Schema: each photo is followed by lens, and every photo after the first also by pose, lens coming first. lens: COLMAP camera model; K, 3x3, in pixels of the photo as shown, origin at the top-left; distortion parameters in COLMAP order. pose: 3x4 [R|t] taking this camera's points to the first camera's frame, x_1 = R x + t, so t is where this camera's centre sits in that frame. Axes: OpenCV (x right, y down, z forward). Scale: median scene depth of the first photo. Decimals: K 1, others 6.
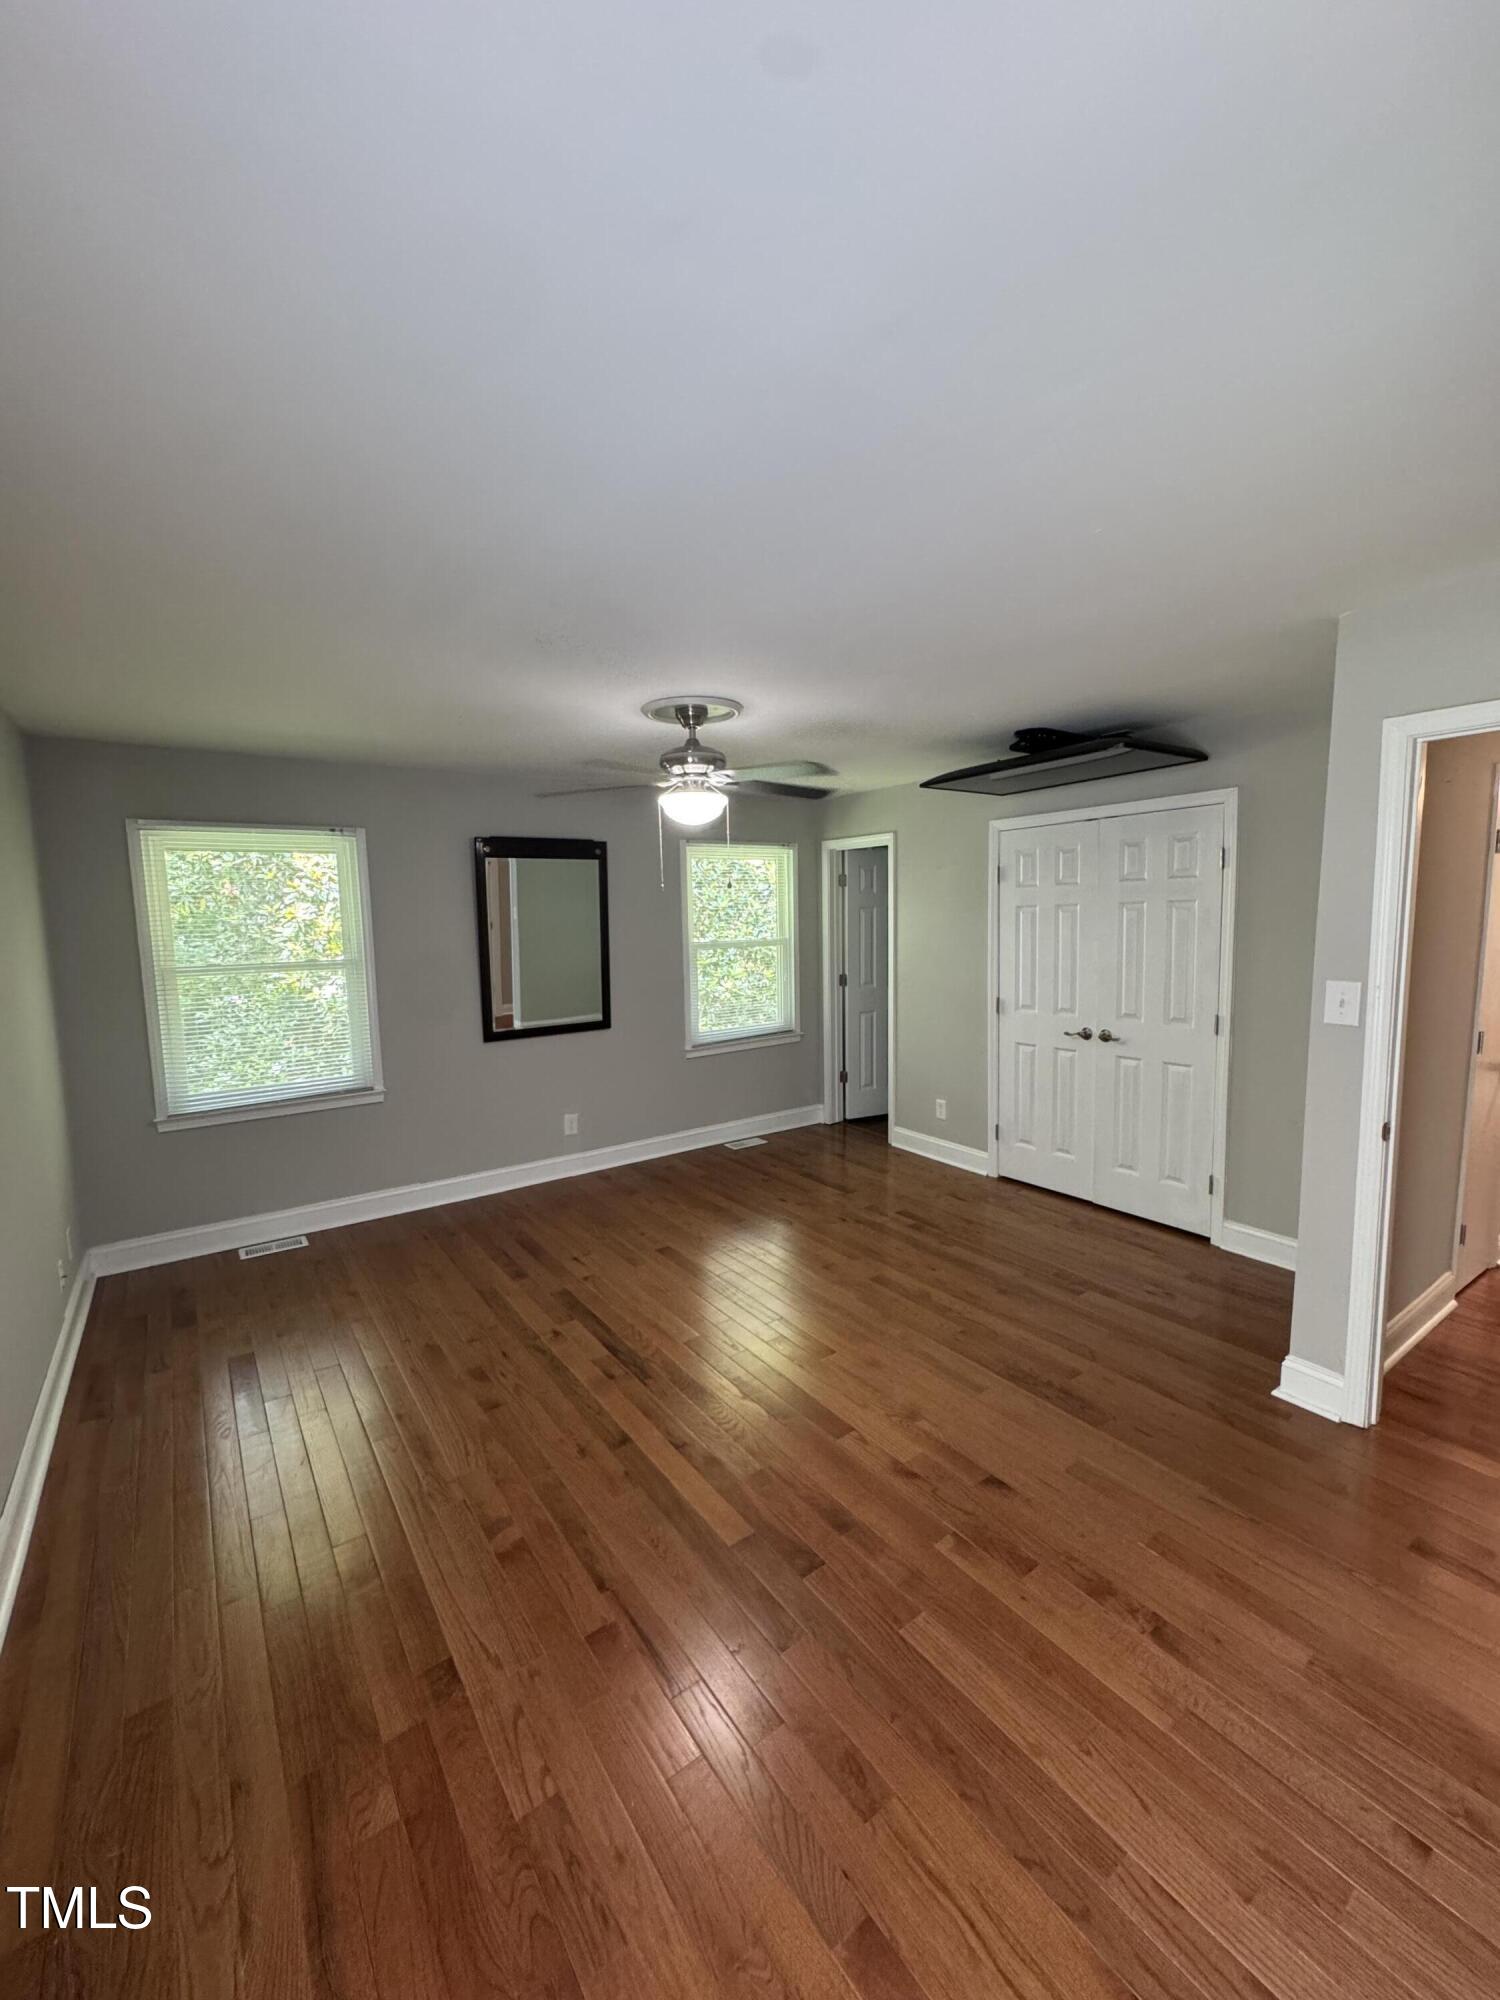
lens RADIAL K [[799.1, 0, 748.1], [0, 799.1, 997.3], [0, 0, 1]] dist [-0.002422, 0.000678]
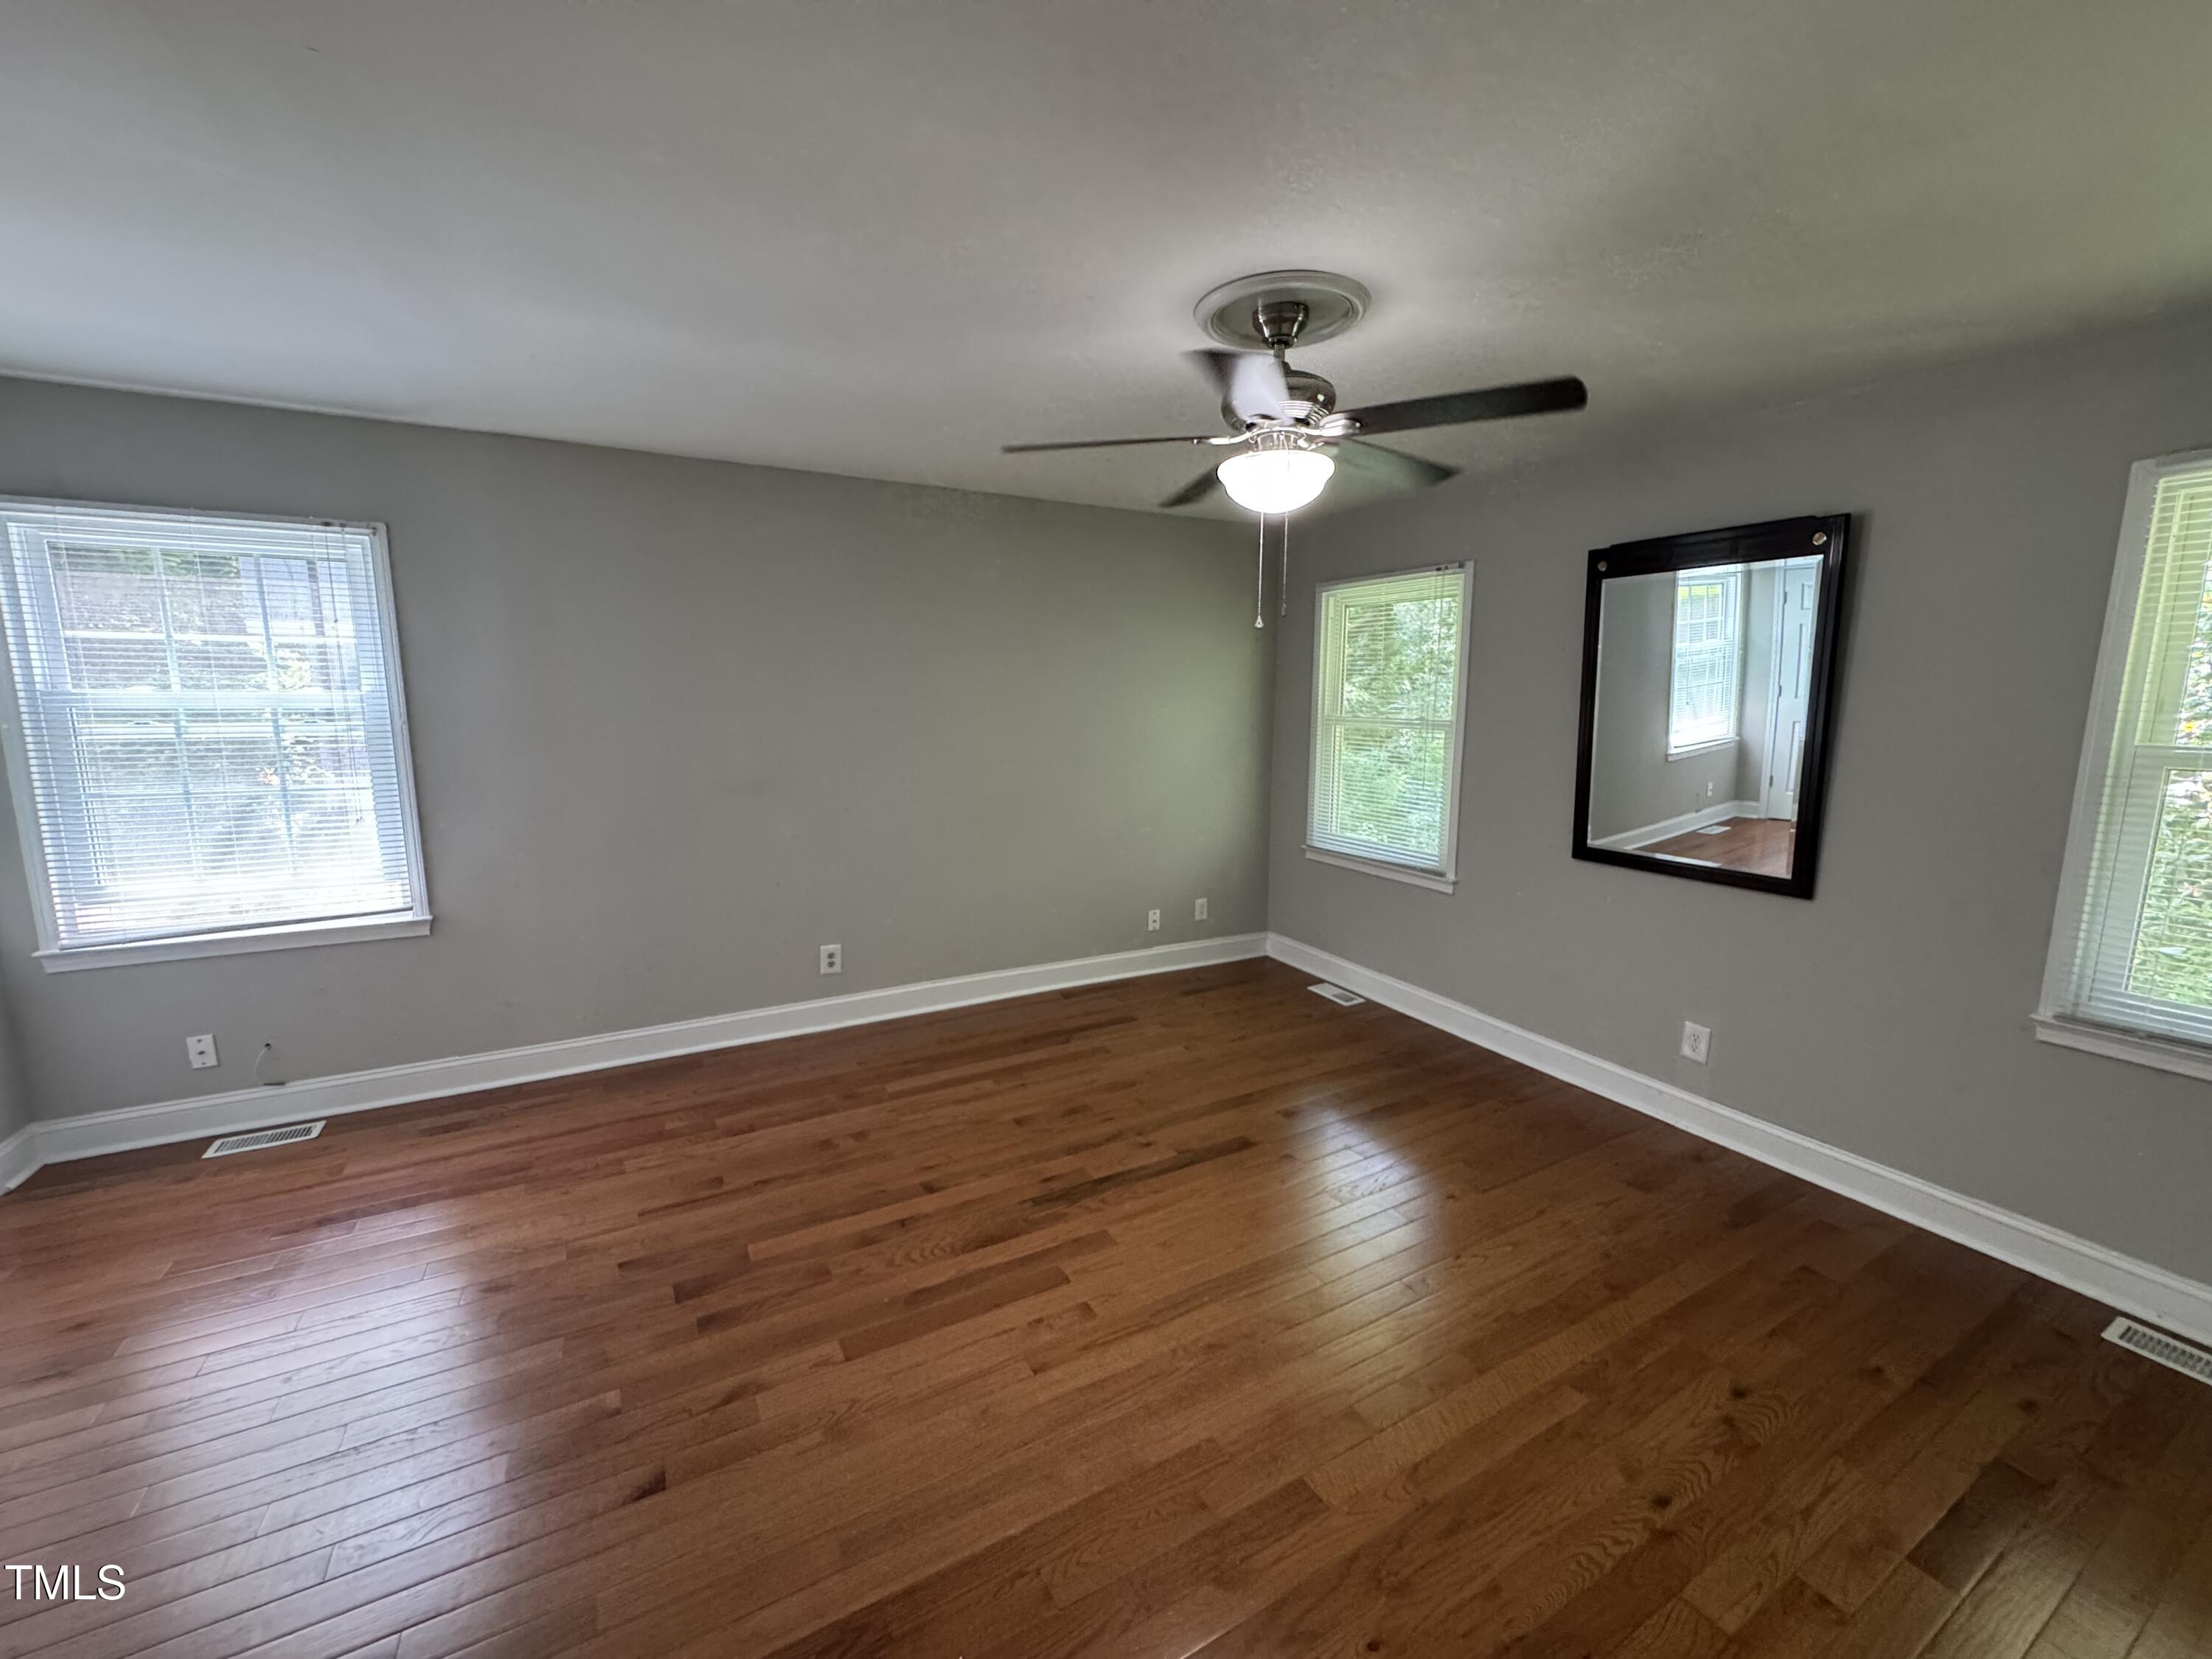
lens RADIAL K [[883.8, 0, 1109.7], [0, 883.8, 824.6], [0, 0, 1]] dist [-0.002422, 0.000678]
pose [[-0.113263, 0.170665, -0.978798, 0.580616], [-0.105506, 0.977501, 0.182647, -0.087378], [0.987947, 0.123956, -0.092708, 0.882839]]
